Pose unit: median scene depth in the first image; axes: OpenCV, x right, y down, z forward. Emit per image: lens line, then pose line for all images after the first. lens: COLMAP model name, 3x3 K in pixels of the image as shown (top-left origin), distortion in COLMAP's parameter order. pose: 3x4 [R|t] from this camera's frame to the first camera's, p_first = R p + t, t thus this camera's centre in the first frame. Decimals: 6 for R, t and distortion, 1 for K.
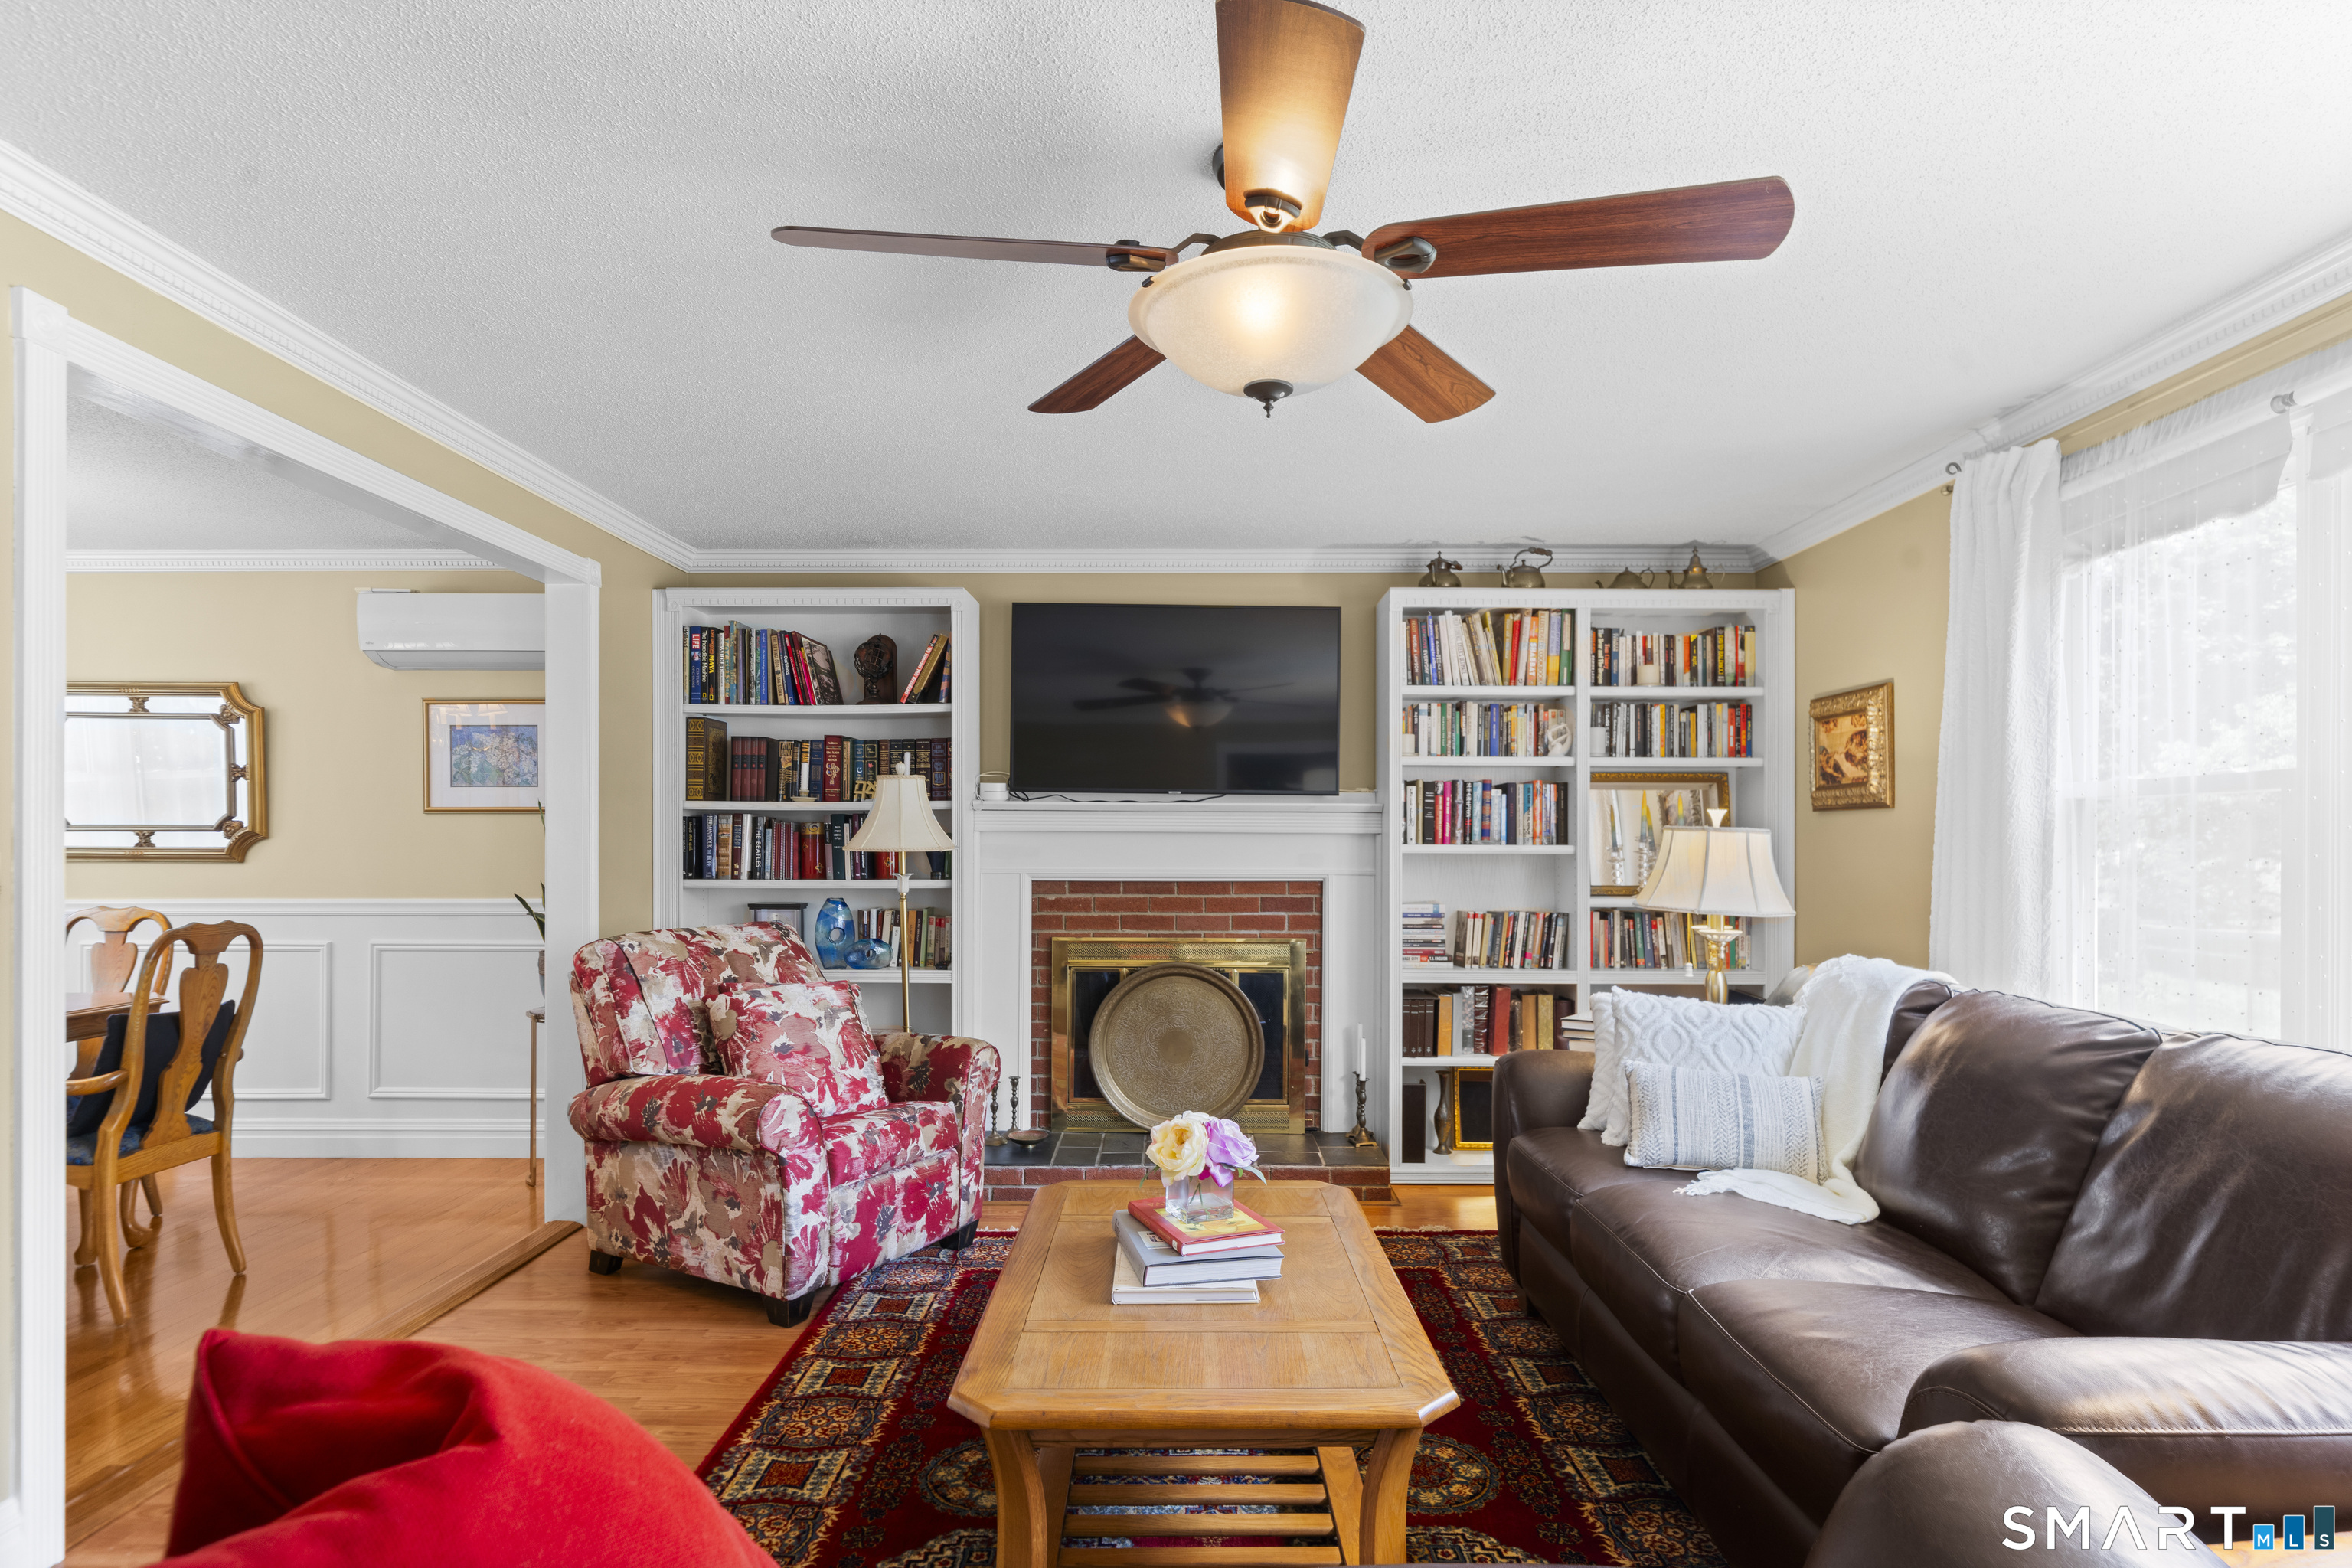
lens RADIAL K [[1260.9, 0, 1173.3], [0, 1260.9, 812.7], [0, 0, 1]] dist [0.006050, -0.002641]
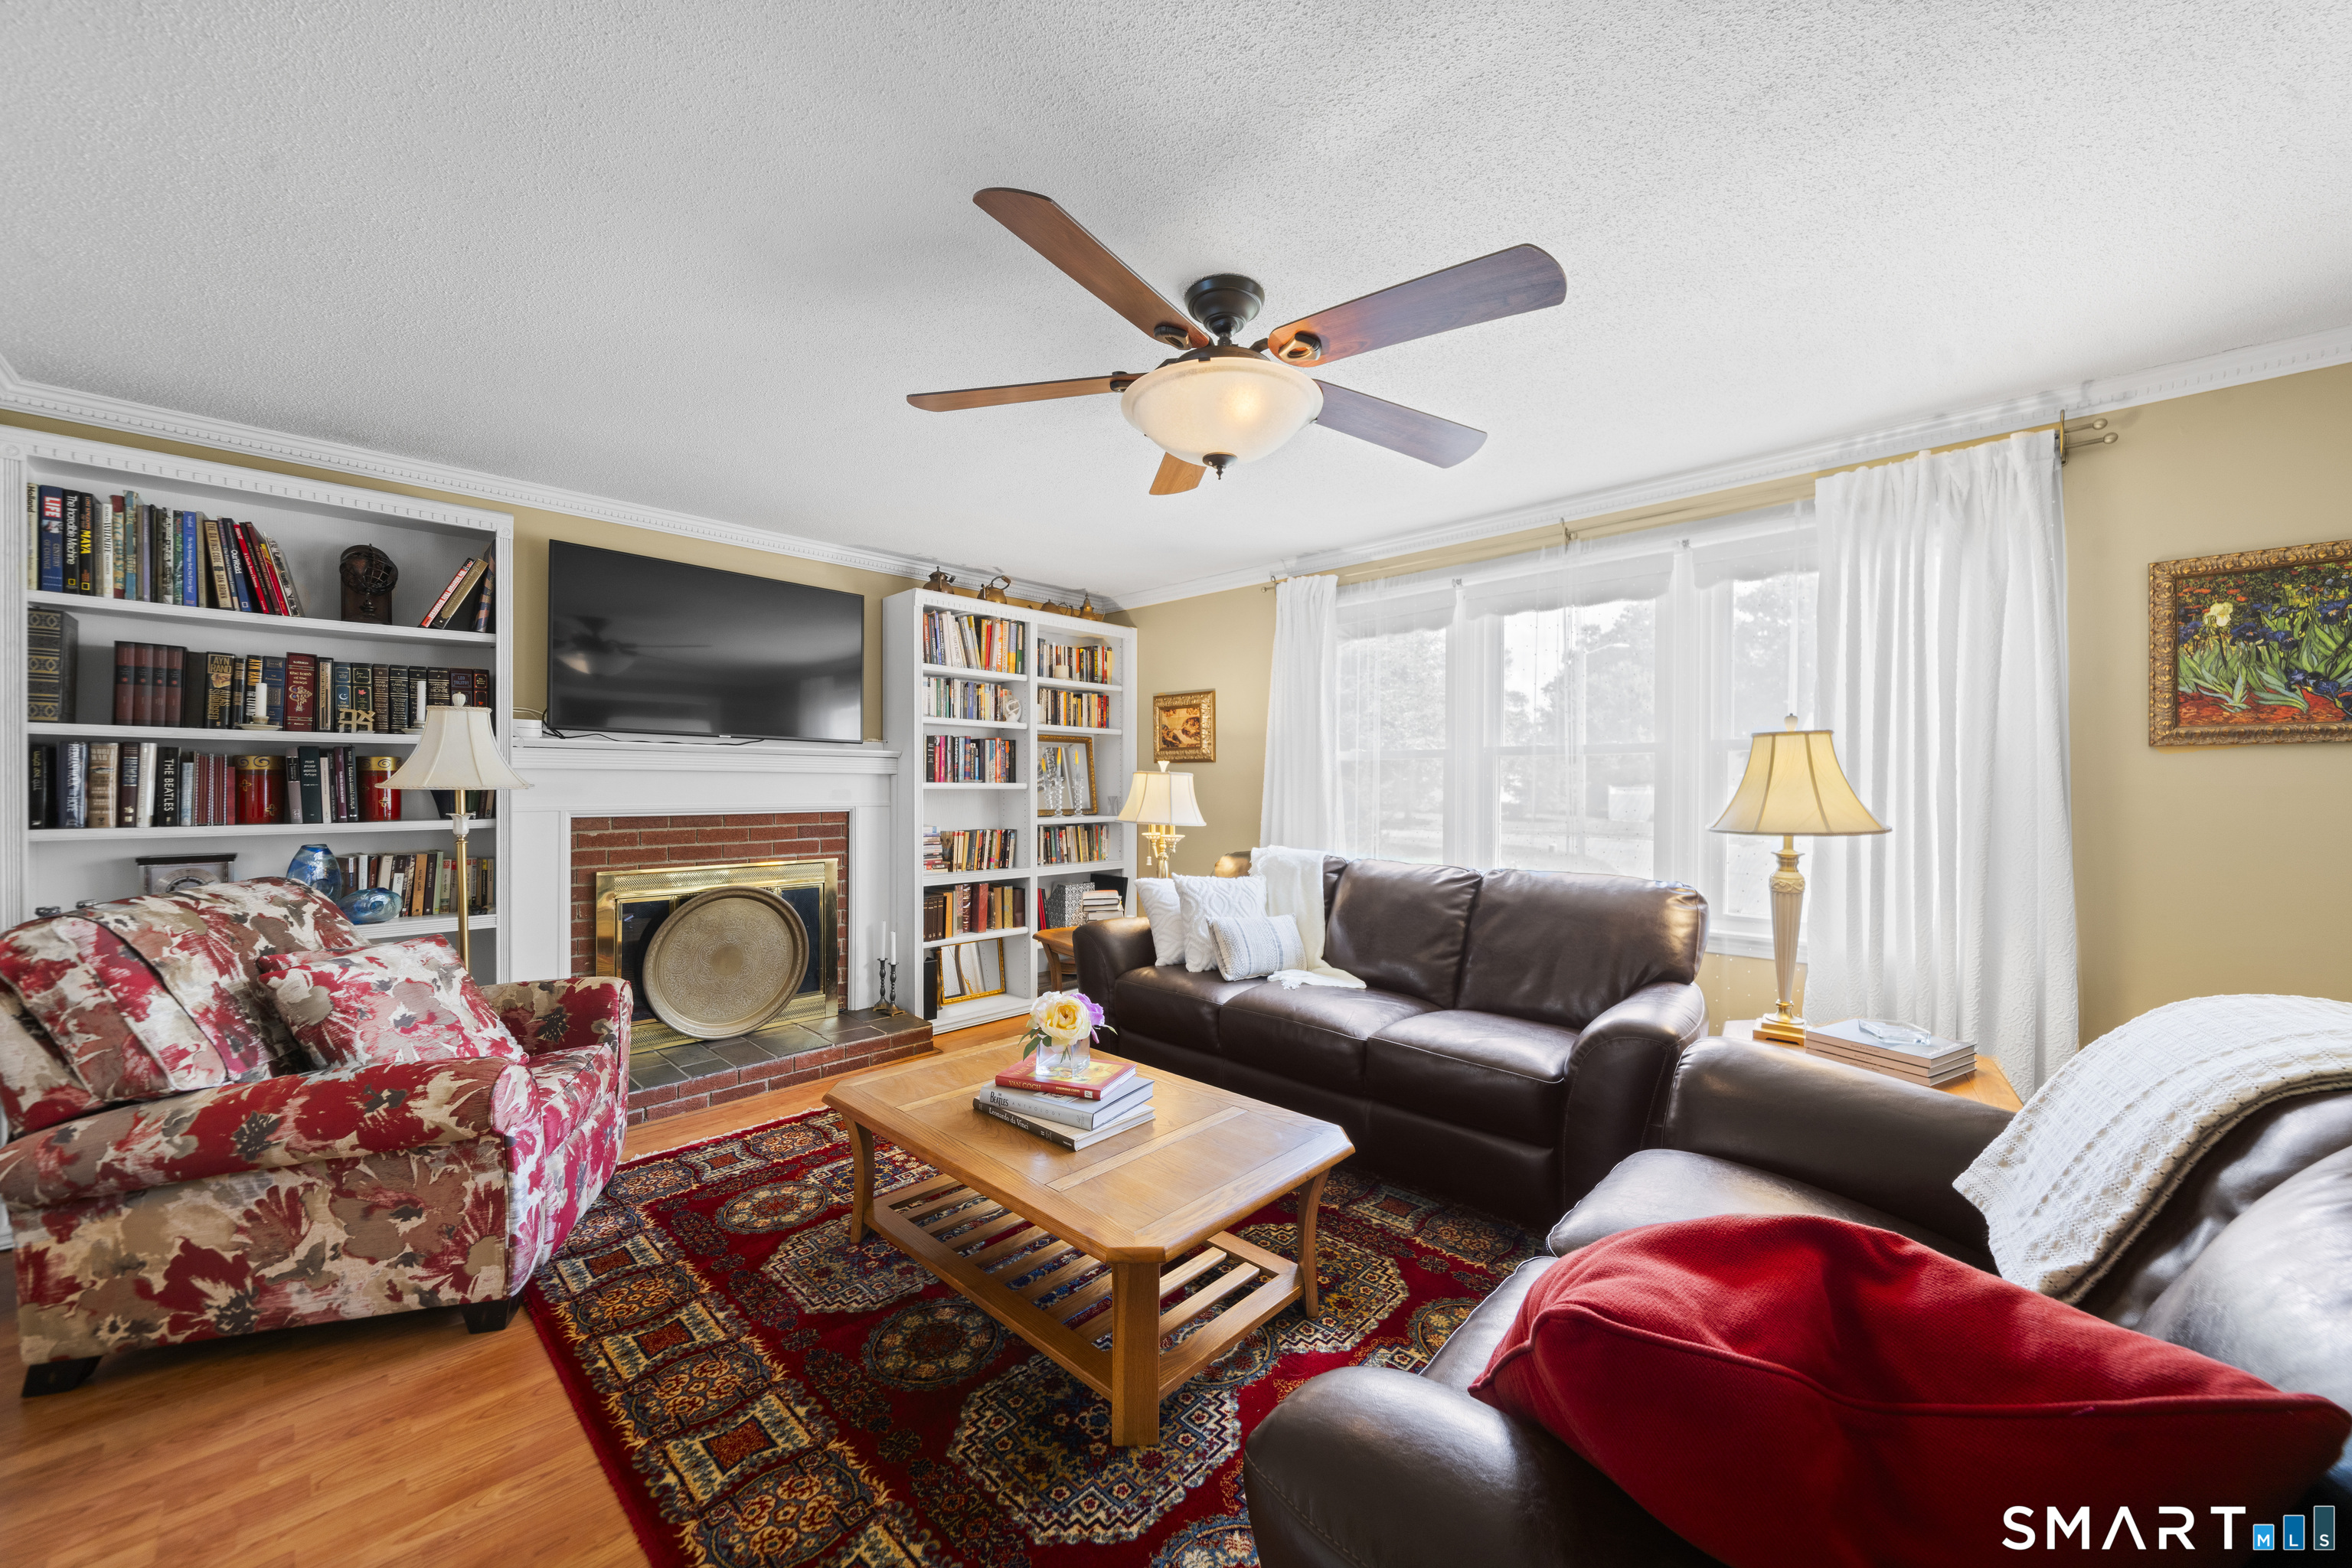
lens RADIAL K [[881.9, 0, 1176.4], [0, 881.9, 762.6], [0, 0, 1]] dist [-0.000632, -0.000187]
pose [[0.679545, 0.017031, 0.733436, -0.314291], [-0.020038, 0.999788, -0.004650, 0.003248], [-0.733360, -0.011537, 0.679742, 0.169219]]
